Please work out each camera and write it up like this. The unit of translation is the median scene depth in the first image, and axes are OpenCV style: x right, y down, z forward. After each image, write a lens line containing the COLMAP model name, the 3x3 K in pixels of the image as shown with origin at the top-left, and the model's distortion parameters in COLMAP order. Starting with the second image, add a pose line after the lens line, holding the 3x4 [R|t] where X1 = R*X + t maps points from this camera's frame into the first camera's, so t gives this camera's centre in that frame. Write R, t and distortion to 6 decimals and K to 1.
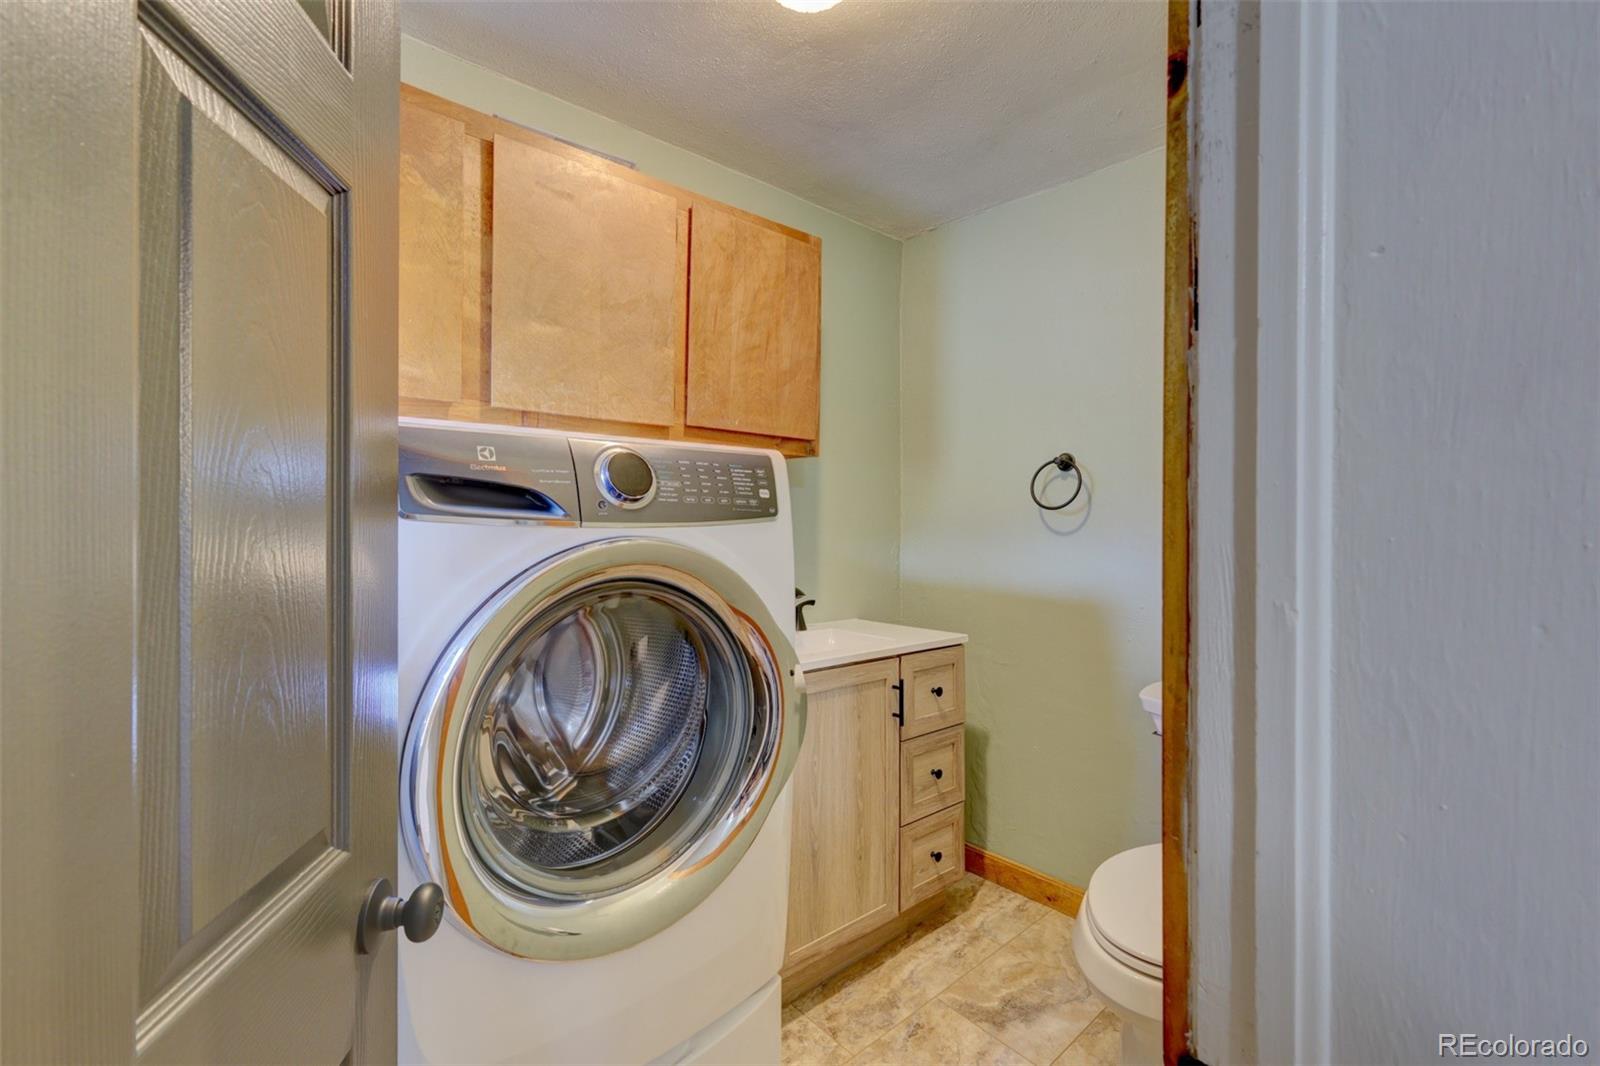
lens RADIAL K [[694.4, 0, 803.5], [0, 694.4, 530.0], [0, 0, 1]] dist [0.003781, 0.002161]
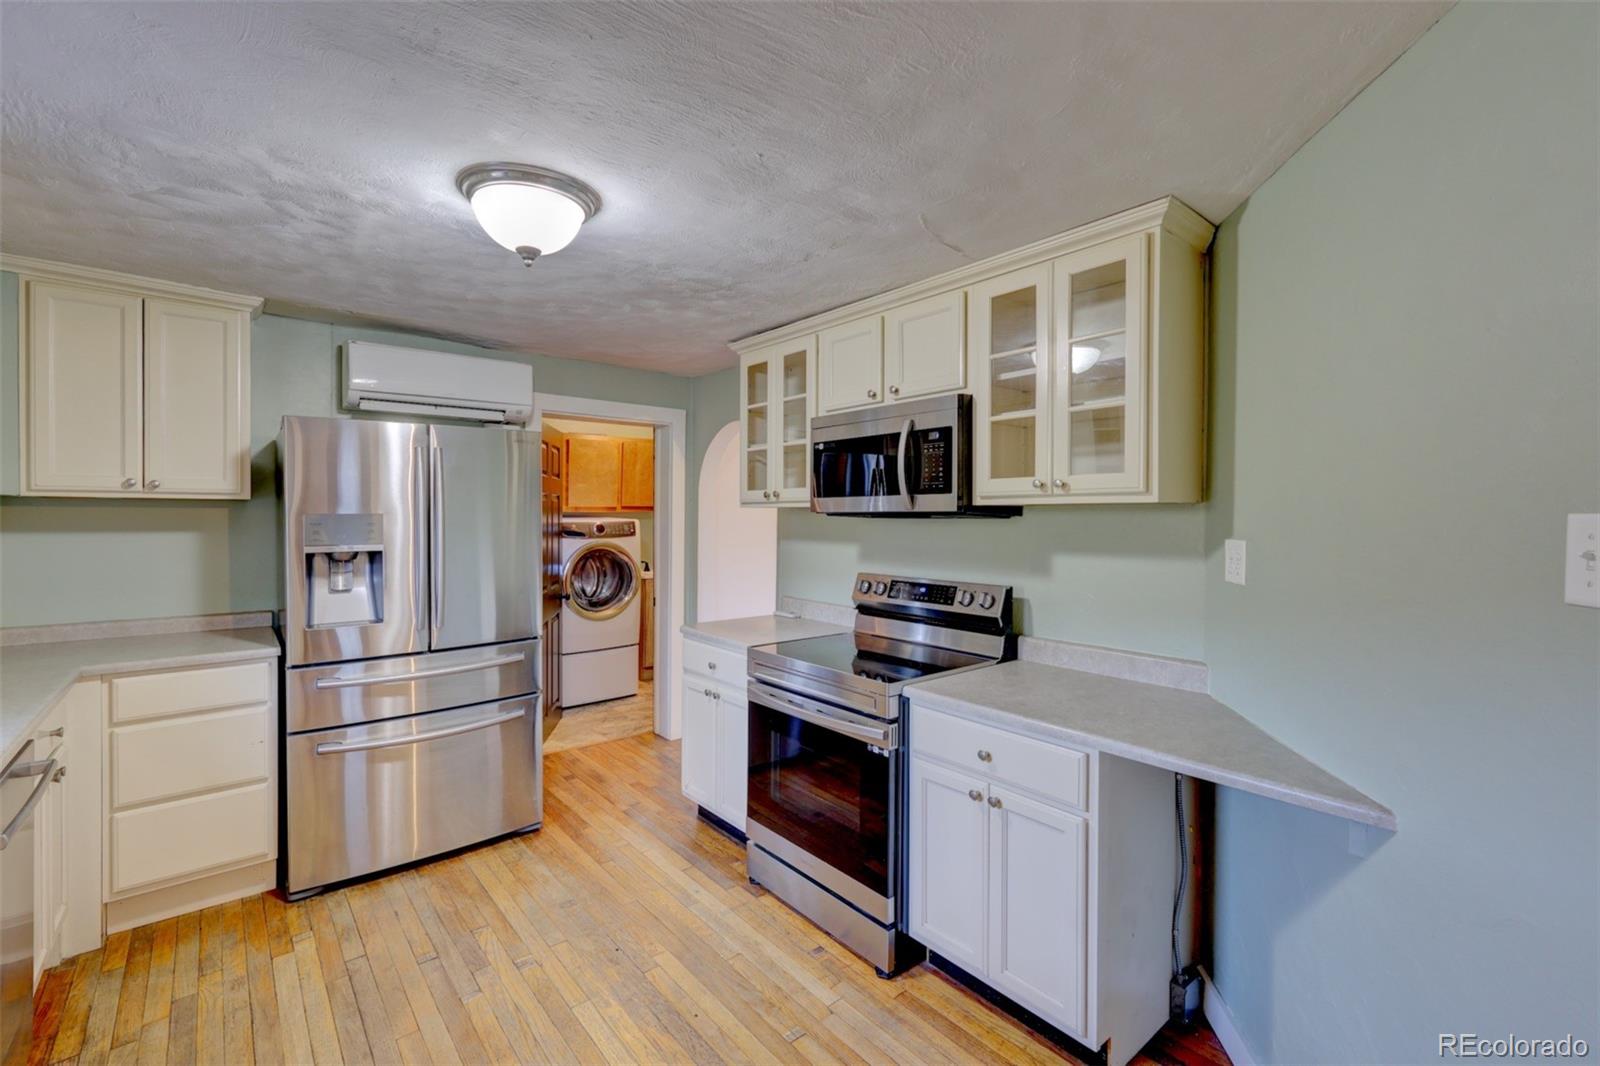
lens RADIAL K [[694.4, 0, 799.8], [0, 694.4, 523.9], [0, 0, 1]] dist [0.003781, 0.002161]
pose [[0.999865, 0.004845, -0.015700, 1.098629], [-0.004774, 0.999978, 0.004564, -0.121607], [0.015722, -0.004489, 0.999866, -3.458688]]
